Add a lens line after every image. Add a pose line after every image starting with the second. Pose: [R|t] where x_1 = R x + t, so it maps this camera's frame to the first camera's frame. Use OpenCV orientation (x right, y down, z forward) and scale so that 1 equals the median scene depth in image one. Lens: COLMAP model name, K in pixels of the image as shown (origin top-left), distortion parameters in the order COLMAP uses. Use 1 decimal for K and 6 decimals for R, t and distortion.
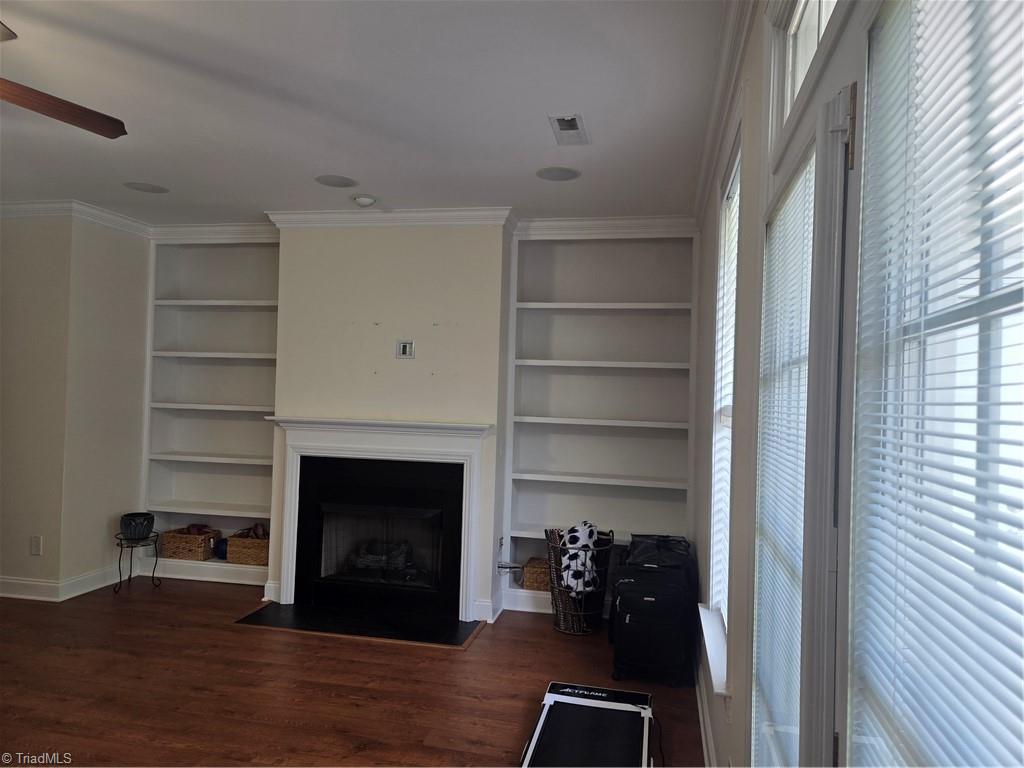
lens RADIAL K [[725.6, 0, 501.3], [0, 725.6, 385.4], [0, 0, 1]] dist [0.095991, -0.105139]
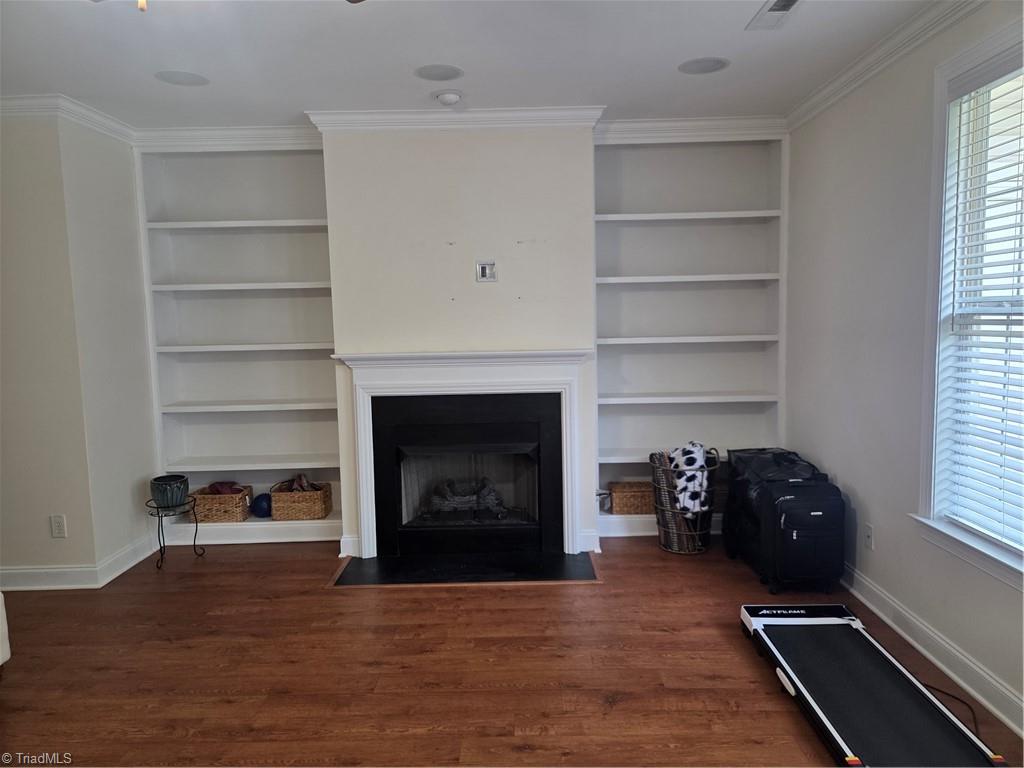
lens RADIAL K [[725.6, 0, 501.3], [0, 725.6, 385.4], [0, 0, 1]] dist [0.095991, -0.105139]
pose [[0.975424, -0.071791, 0.208312, -0.315915], [0.048293, 0.992101, 0.115776, -0.013024], [-0.214978, -0.102871, 0.971186, 0.107106]]
